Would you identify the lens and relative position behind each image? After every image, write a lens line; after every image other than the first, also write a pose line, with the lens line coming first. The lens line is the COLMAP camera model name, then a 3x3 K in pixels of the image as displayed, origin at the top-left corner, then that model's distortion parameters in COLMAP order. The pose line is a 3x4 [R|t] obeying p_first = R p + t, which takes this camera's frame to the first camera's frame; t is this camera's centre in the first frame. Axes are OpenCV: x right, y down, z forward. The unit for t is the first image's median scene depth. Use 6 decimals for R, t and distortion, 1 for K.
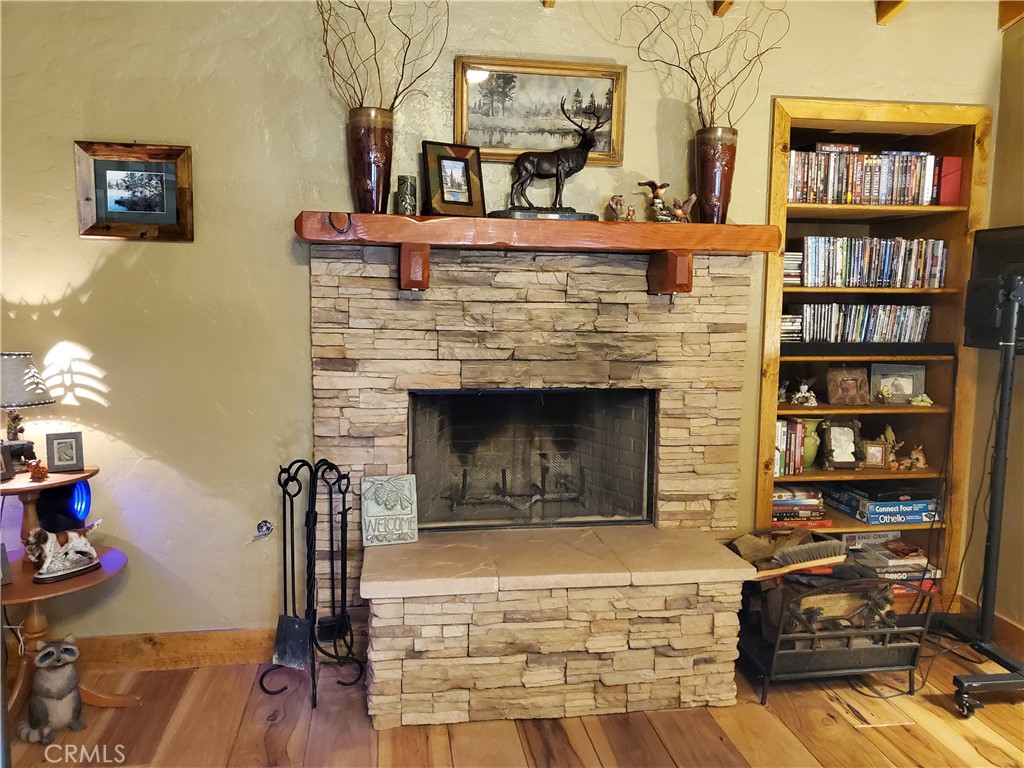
lens RADIAL K [[797.7, 0, 508.3], [0, 797.7, 382.0], [0, 0, 1]] dist [0.024880, -0.009619]
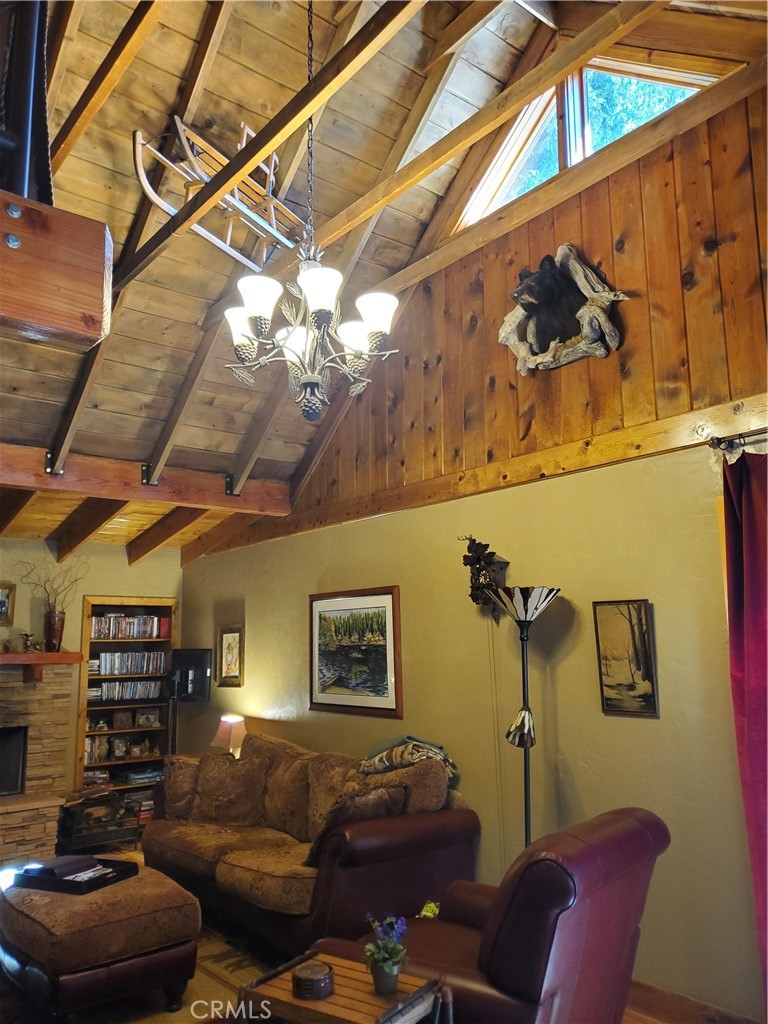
lens RADIAL K [[797.7, 0, 370.3], [0, 797.7, 510.0], [0, 0, 1]] dist [0.024880, -0.009619]
pose [[0.867321, 0.063755, 0.493650, -0.122316], [0.078372, 0.961901, -0.261926, 0.089808], [-0.491541, 0.265862, 0.829280, -1.466839]]
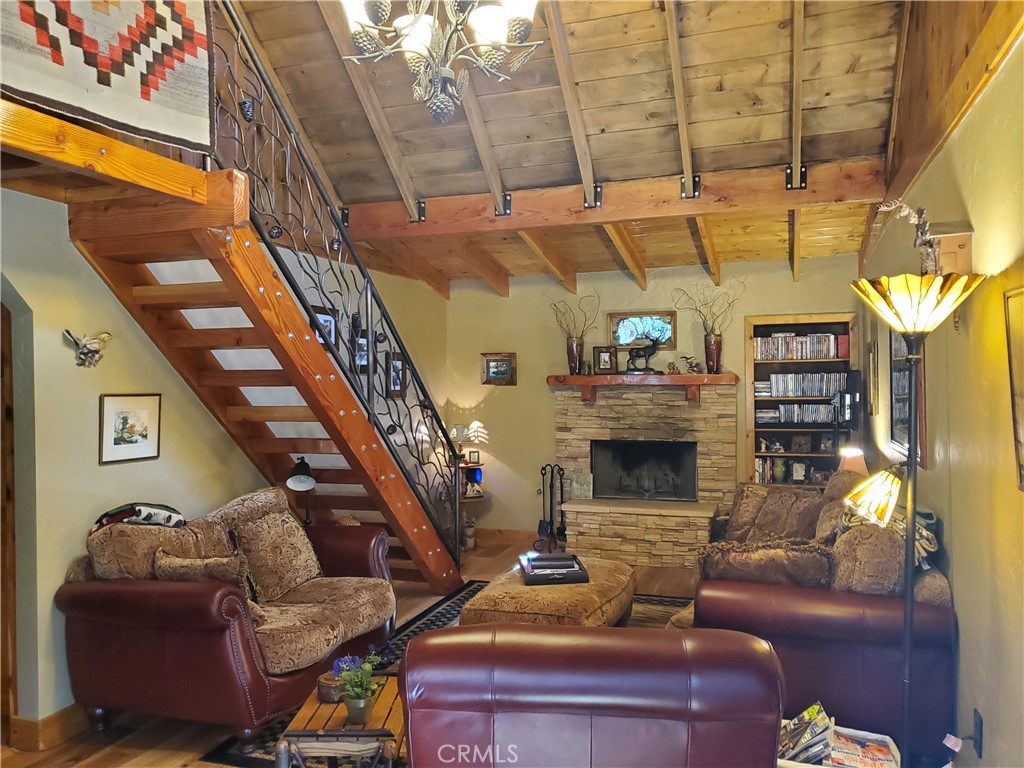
lens RADIAL K [[797.7, 0, 508.3], [0, 797.7, 382.0], [0, 0, 1]] dist [0.024880, -0.009619]
pose [[0.887483, -0.019949, -0.460409, 0.791284], [-0.029918, 0.994461, -0.100760, 0.087323], [0.459869, 0.103197, 0.881970, -1.347713]]
